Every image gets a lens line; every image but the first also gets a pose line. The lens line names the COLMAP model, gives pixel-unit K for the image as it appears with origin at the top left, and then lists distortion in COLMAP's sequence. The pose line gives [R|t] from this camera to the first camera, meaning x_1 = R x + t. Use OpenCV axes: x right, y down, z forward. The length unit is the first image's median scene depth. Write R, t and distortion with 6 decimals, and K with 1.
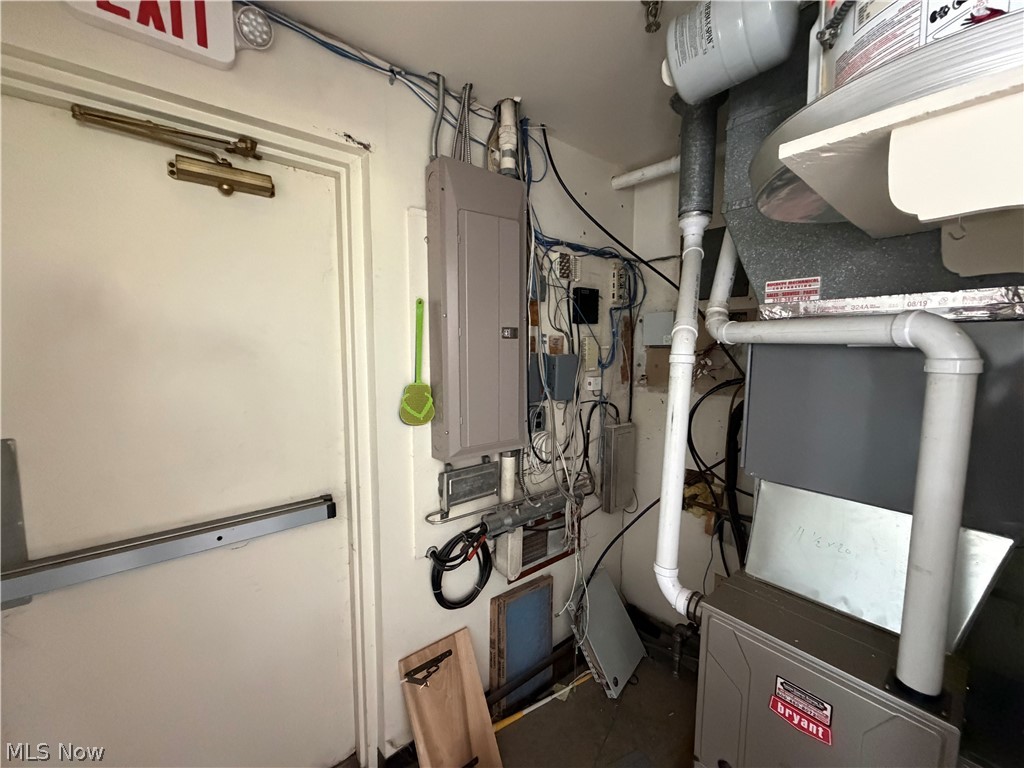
lens RADIAL K [[409.7, 0, 508.6], [0, 409.7, 386.6], [0, 0, 1]] dist [-0.000706, 0.000366]
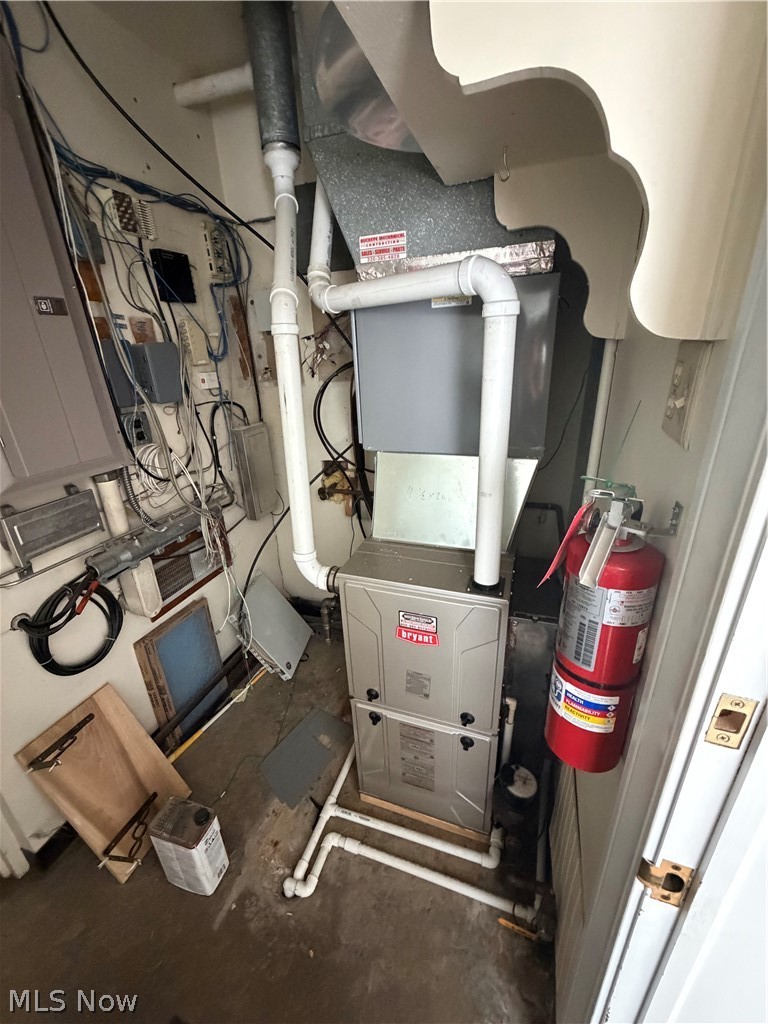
lens RADIAL K [[409.7, 0, 384.0], [0, 409.7, 512.0], [0, 0, 1]] dist [-0.000706, 0.000366]
pose [[0.856340, -0.230503, 0.462115, 0.076823], [0.099327, 0.951666, 0.290629, 0.049773], [-0.506771, -0.202977, 0.837845, 0.053656]]
